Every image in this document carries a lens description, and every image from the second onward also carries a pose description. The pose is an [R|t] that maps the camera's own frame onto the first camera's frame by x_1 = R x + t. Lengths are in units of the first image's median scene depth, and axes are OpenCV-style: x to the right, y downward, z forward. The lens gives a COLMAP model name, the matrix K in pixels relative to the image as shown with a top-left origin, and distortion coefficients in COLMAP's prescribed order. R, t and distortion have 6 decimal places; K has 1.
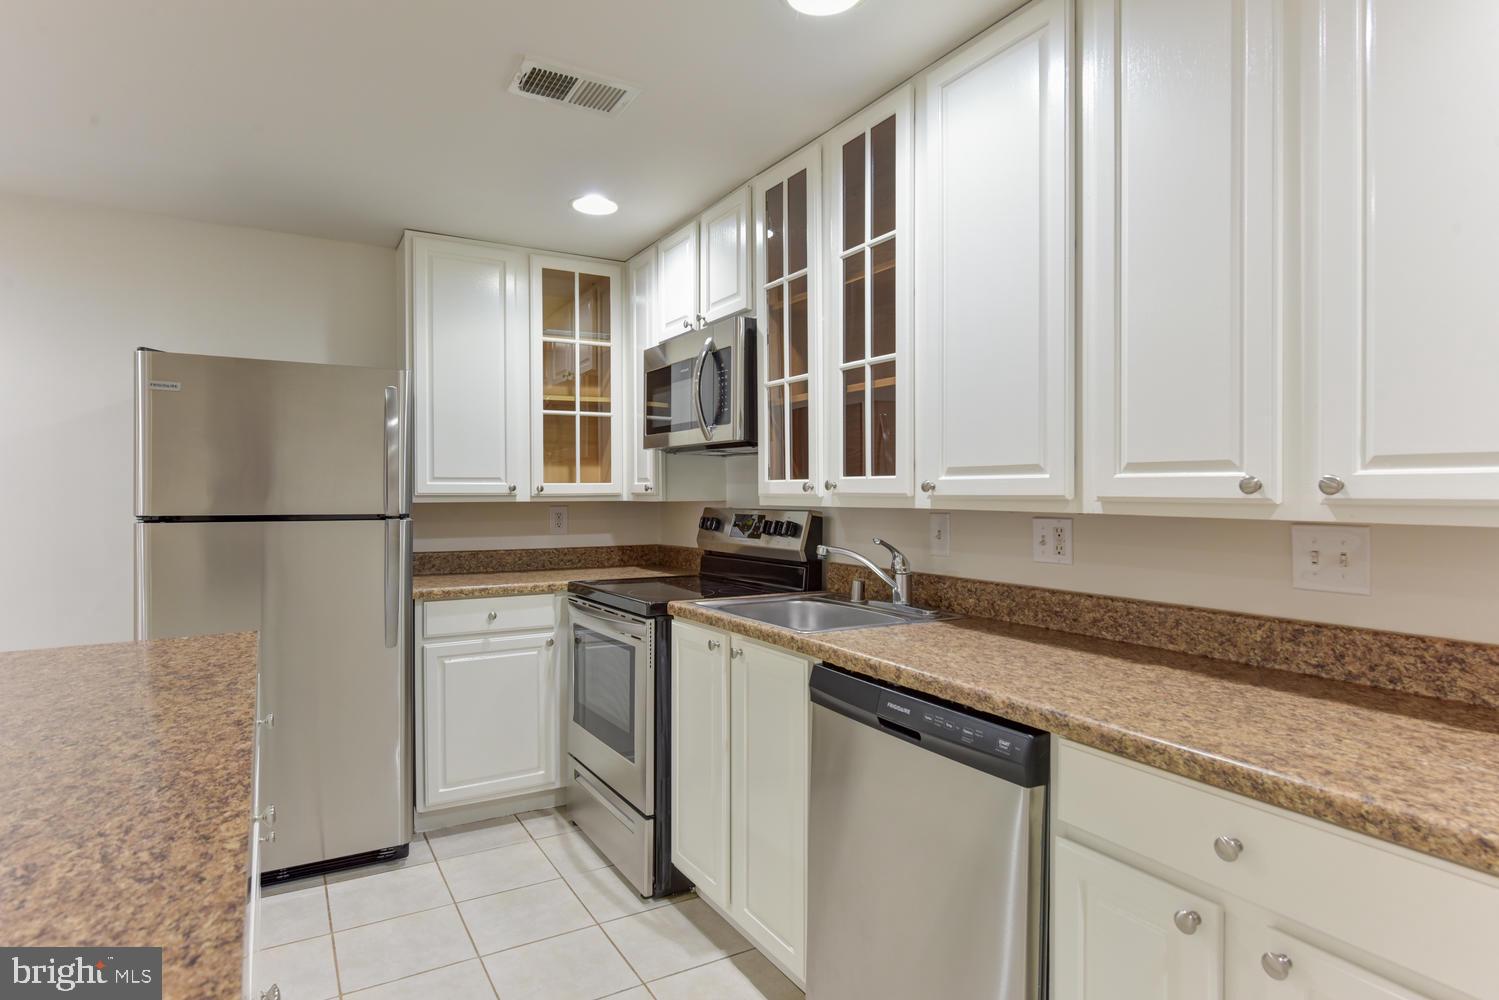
lens RADIAL K [[815.5, 0, 751.3], [0, 815.5, 499.3], [0, 0, 1]] dist [0.000741, -0.000250]
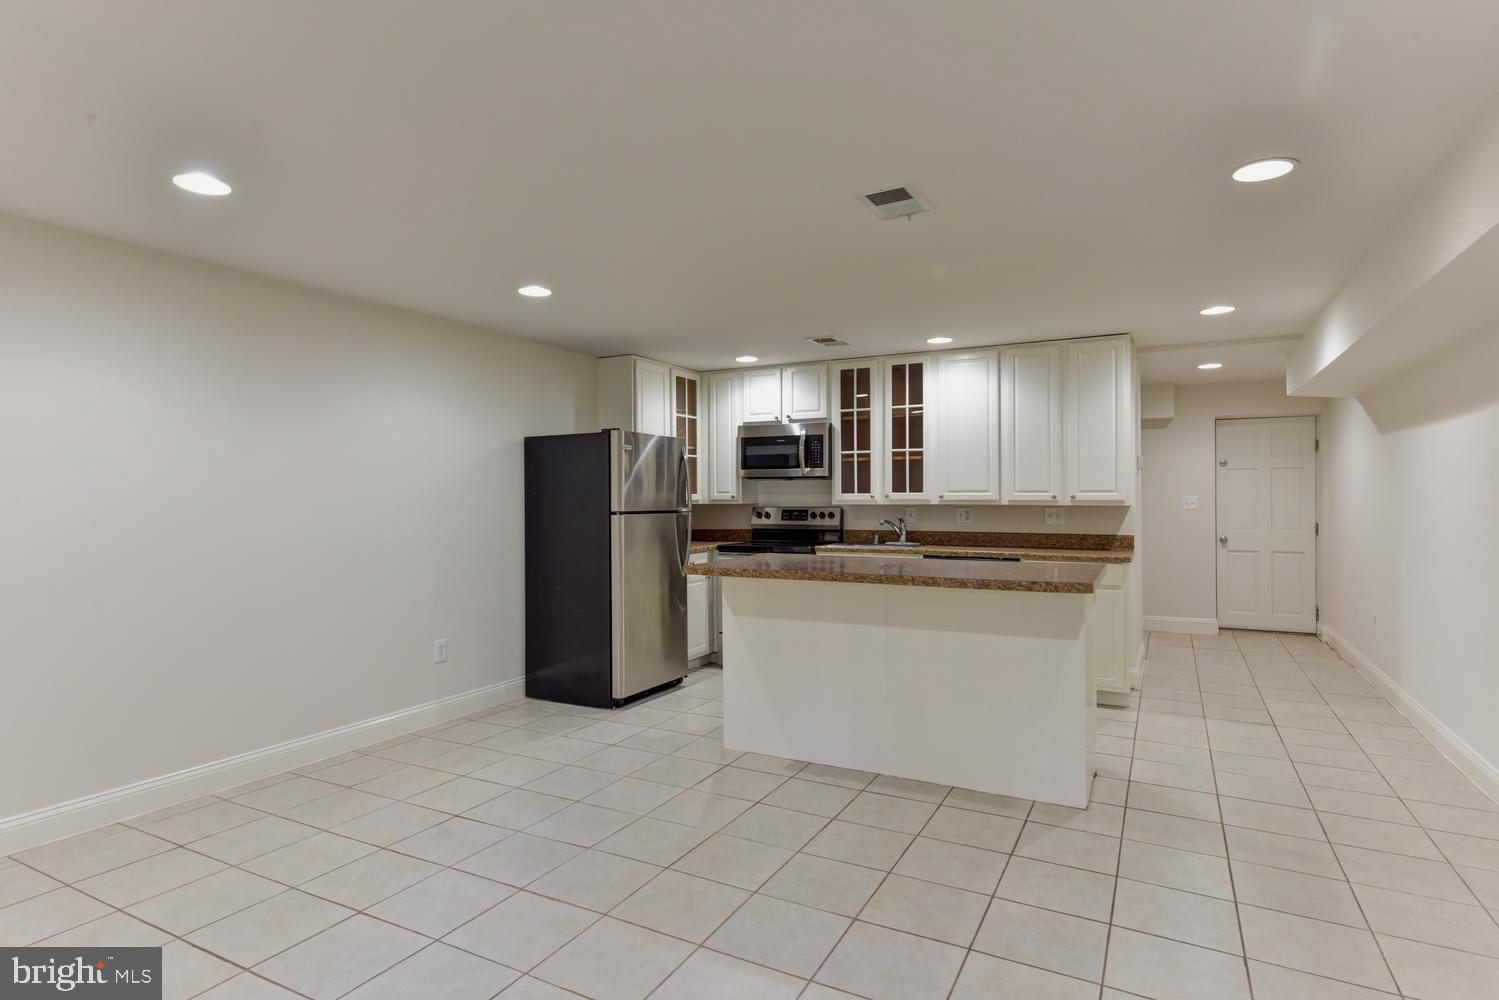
lens RADIAL K [[815.5, 0, 744.4], [0, 815.5, 497.3], [0, 0, 1]] dist [0.000741, -0.000250]
pose [[0.848580, -0.003718, 0.529054, -1.499150], [0.007871, 0.999953, -0.005598, -0.001896], [-0.529008, 0.008914, 0.848570, -0.857081]]
